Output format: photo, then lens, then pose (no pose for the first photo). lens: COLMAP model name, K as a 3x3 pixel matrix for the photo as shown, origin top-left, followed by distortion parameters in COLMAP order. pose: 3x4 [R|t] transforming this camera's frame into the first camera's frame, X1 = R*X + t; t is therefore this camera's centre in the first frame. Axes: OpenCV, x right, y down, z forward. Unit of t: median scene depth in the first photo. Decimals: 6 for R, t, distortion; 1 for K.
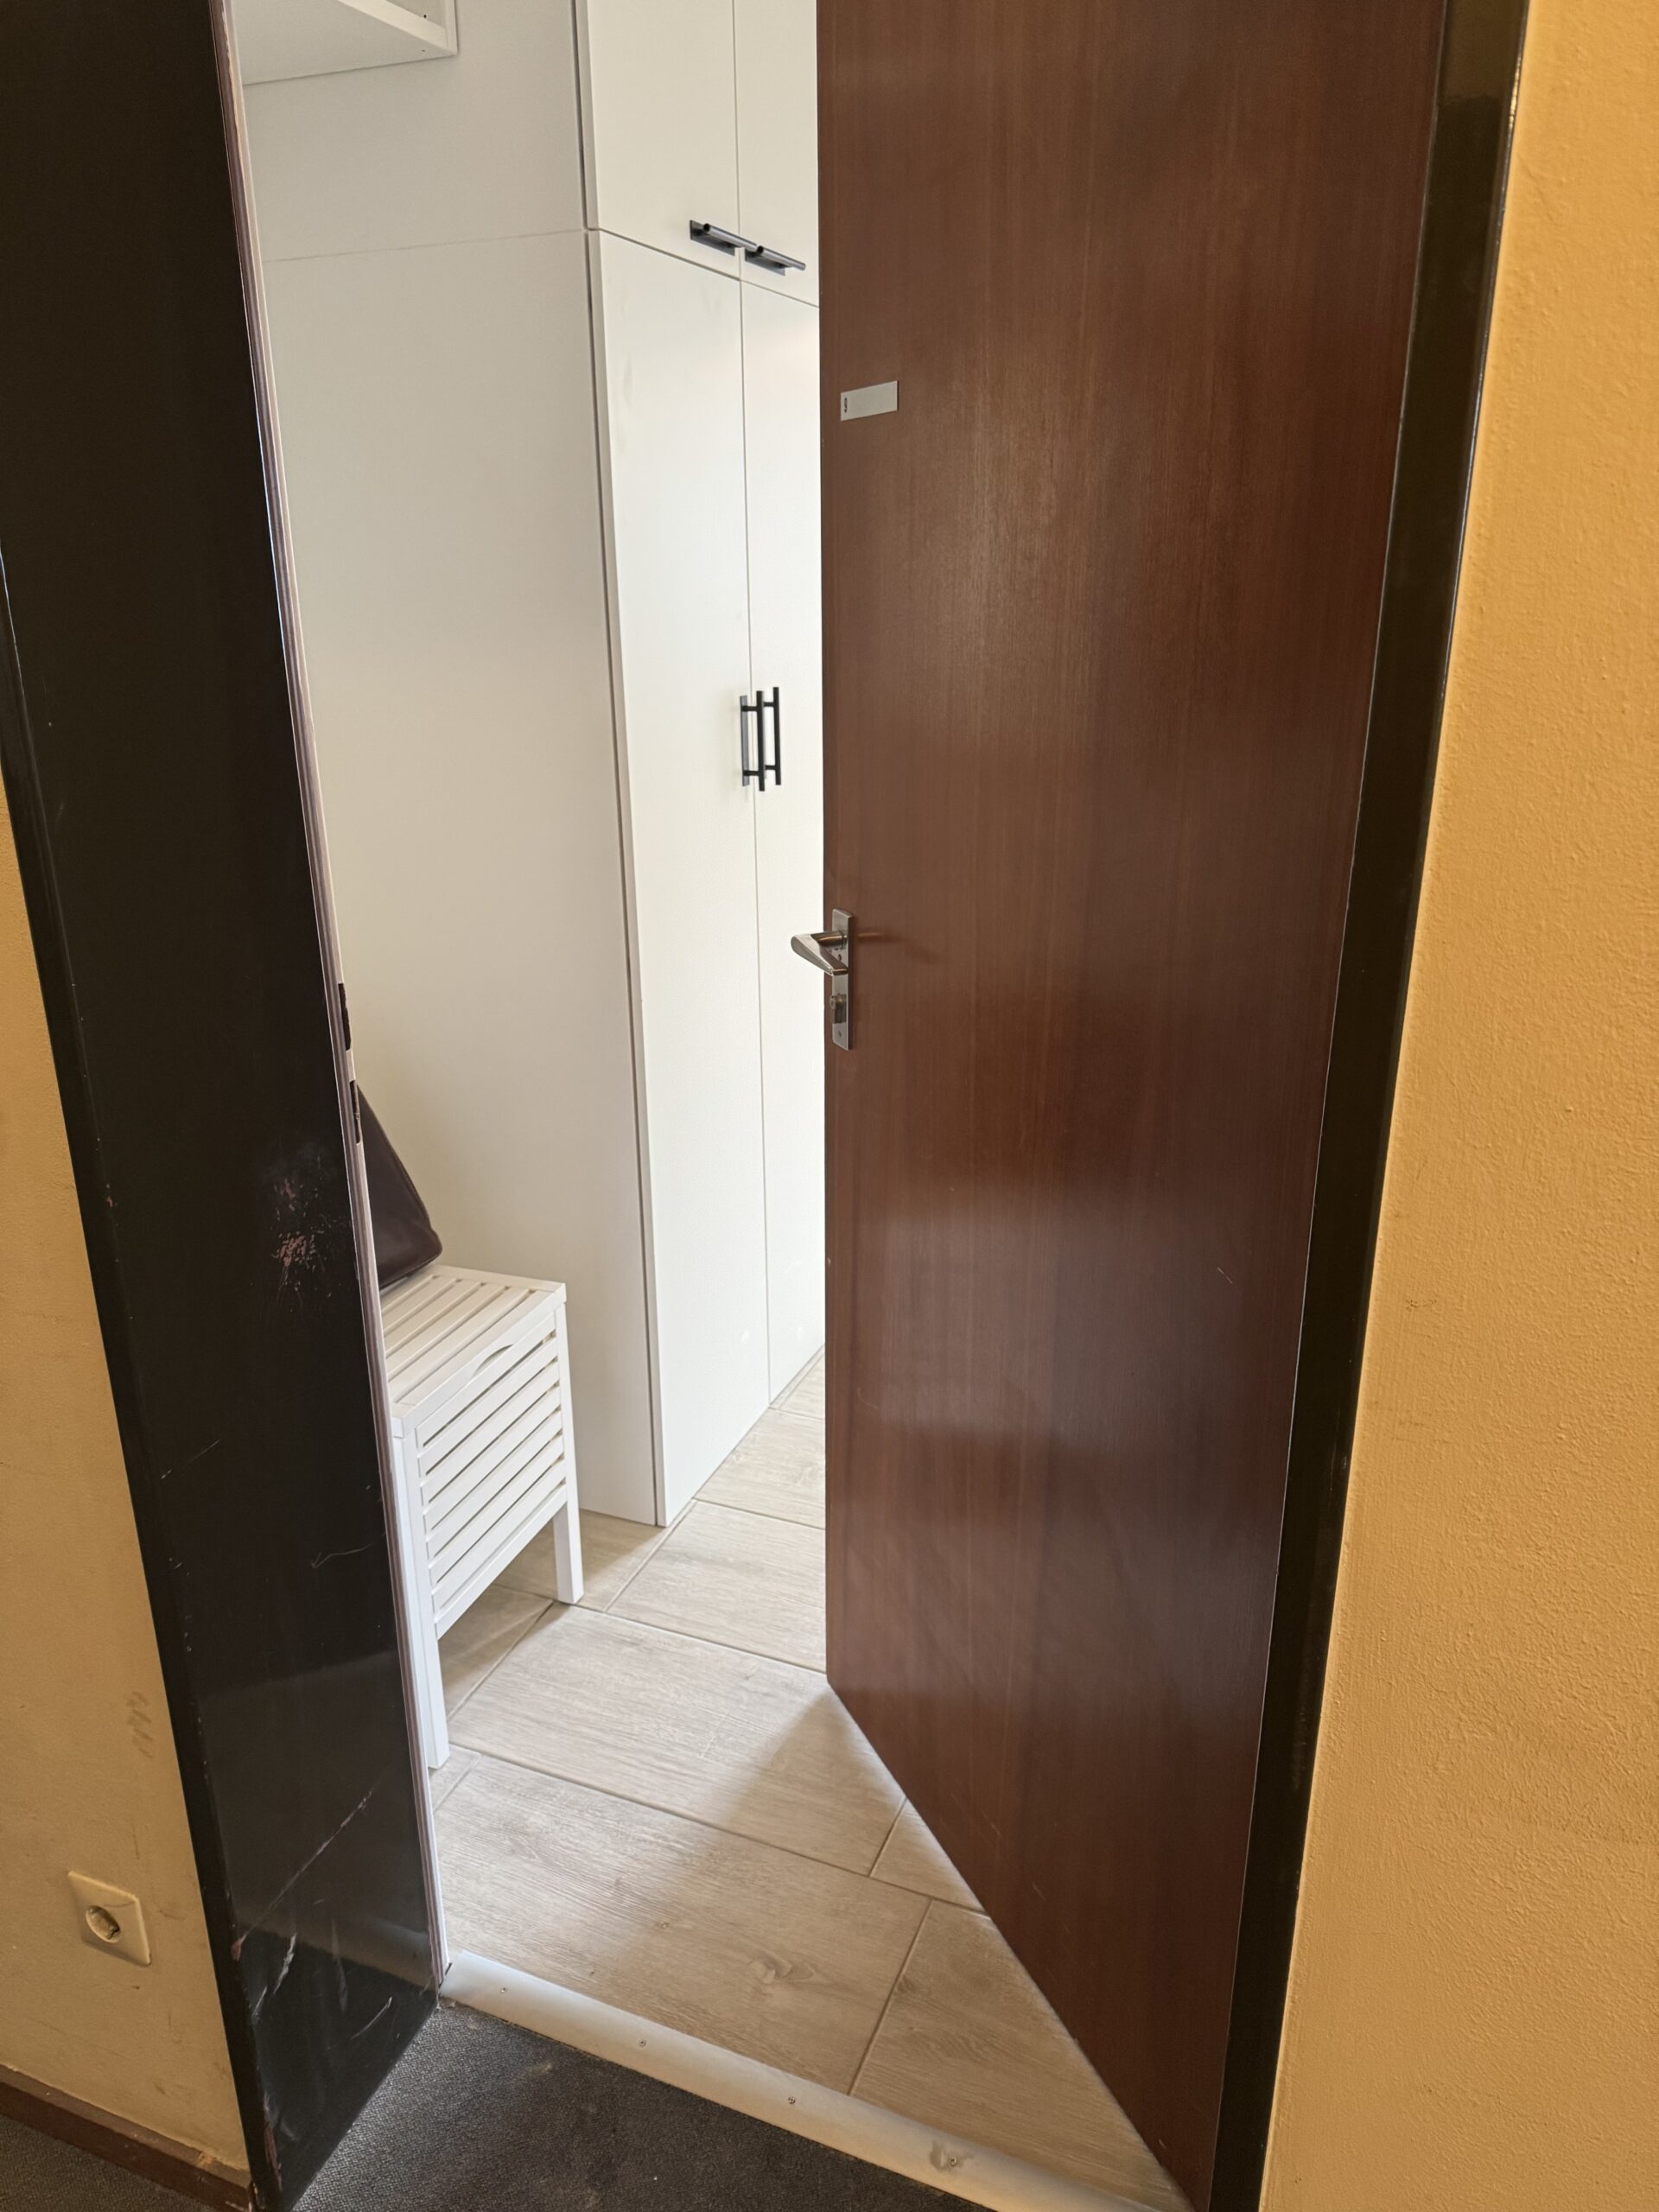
lens RADIAL K [[1538.7, 0, 829.5], [0, 1538.7, 1106.0], [0, 0, 1]] dist [0.026956, -0.001989]
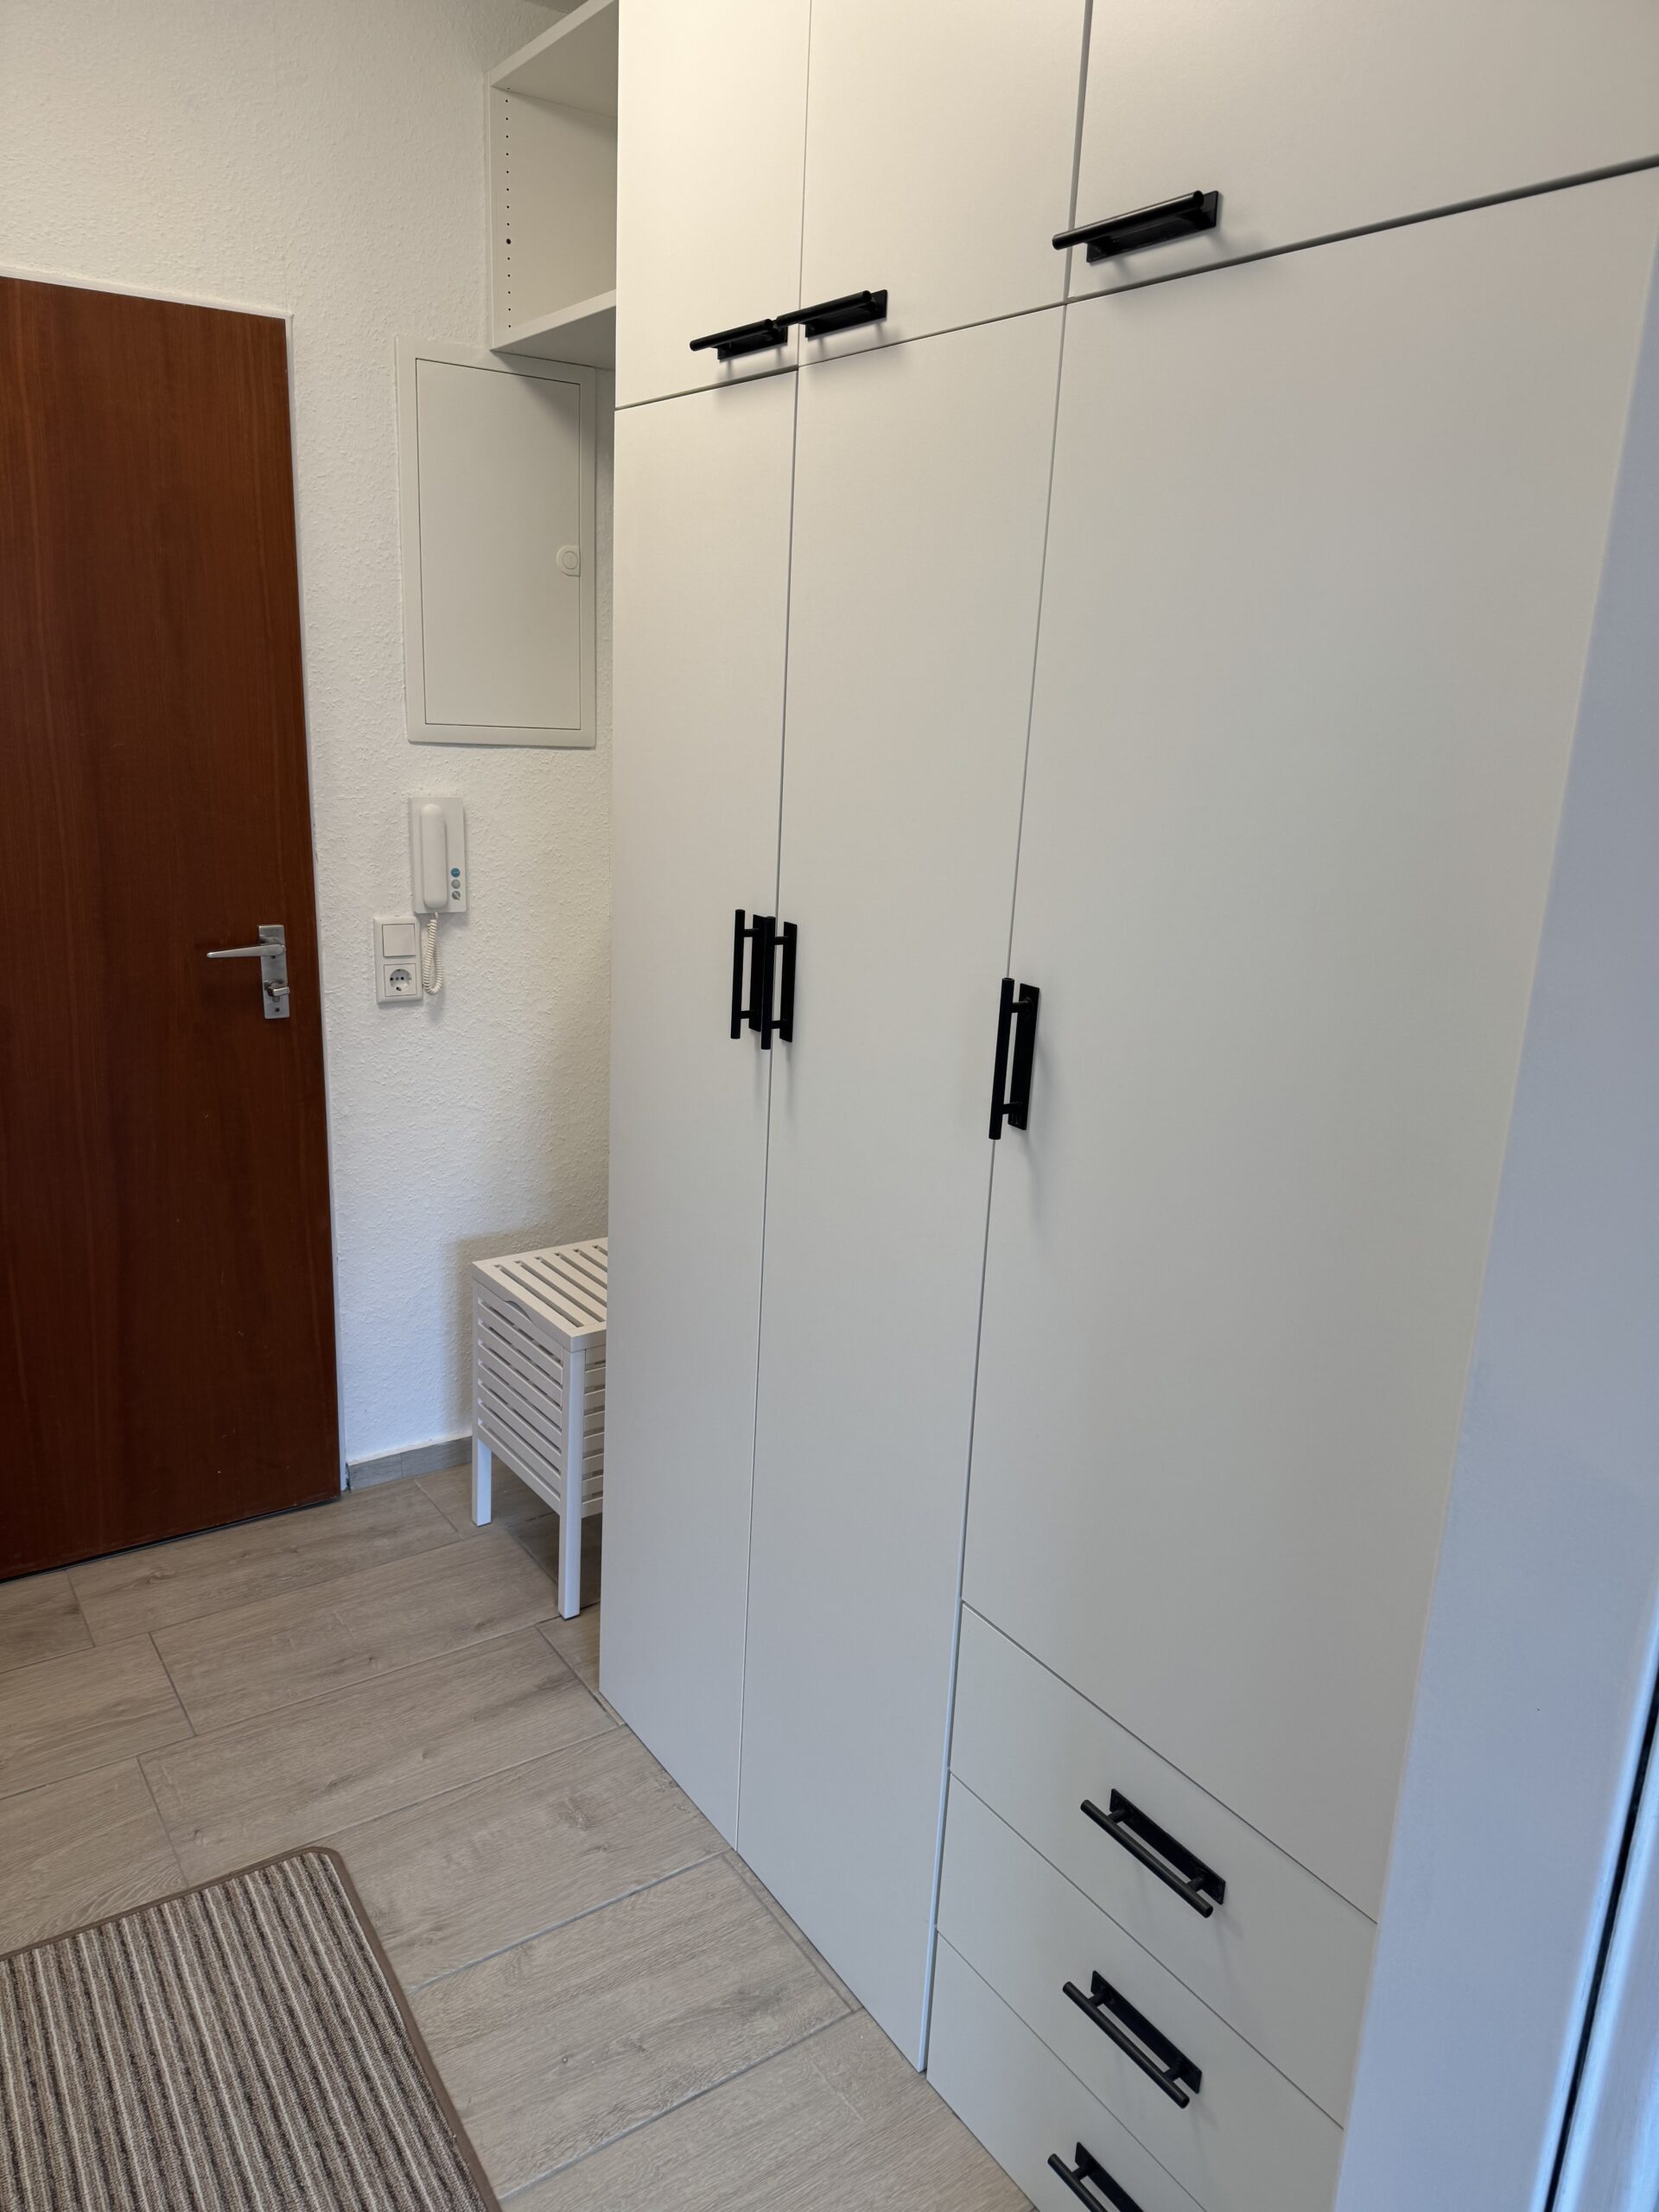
lens RADIAL K [[1579.1, 0, 828.2], [0, 1579.1, 1122.4], [0, 0, 1]] dist [0.029027, -0.019773]
pose [[-0.549521, 0.210871, -0.808431, 0.561664], [-0.313112, 0.845123, 0.433276, -0.521254], [0.774589, 0.491223, -0.398387, 1.374486]]
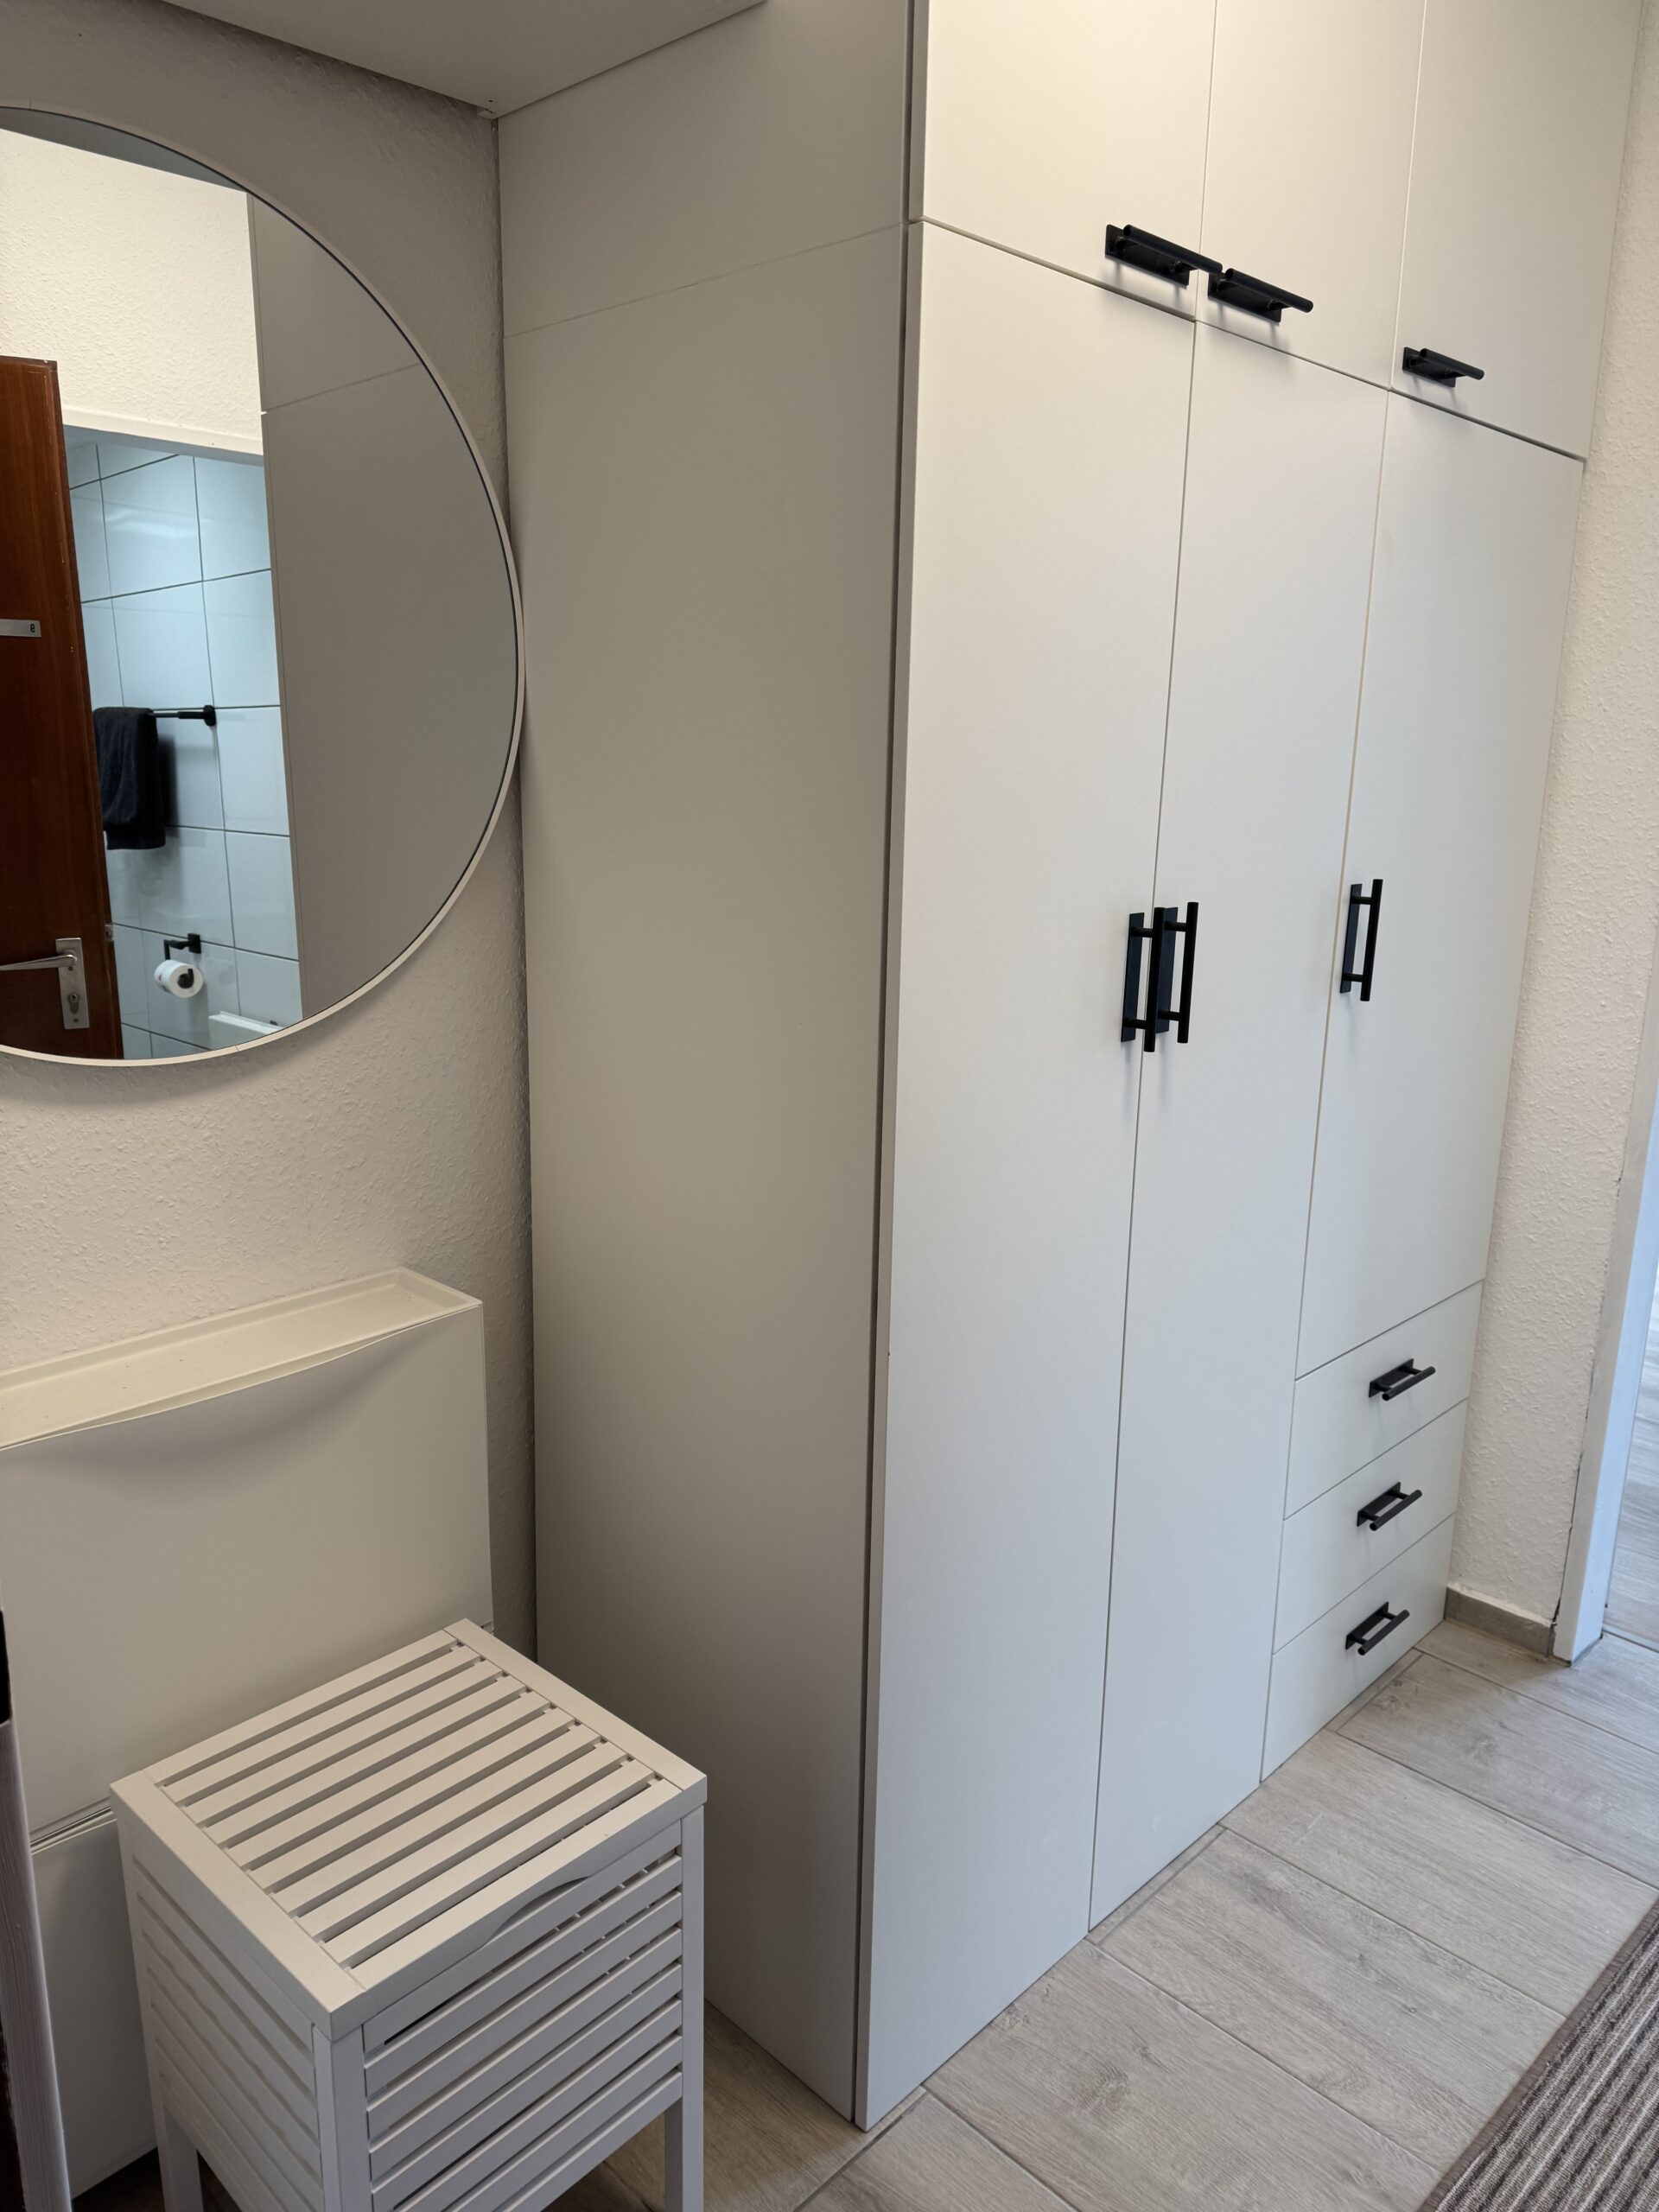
lens RADIAL K [[1579.1, 0, 828.2], [0, 1579.1, 1122.4], [0, 0, 1]] dist [0.029027, -0.019773]
pose [[0.926522, 0.113059, -0.358852, 0.077306], [-0.148868, 0.986108, -0.073683, -0.103953], [0.345536, 0.121690, 0.930482, 0.317775]]
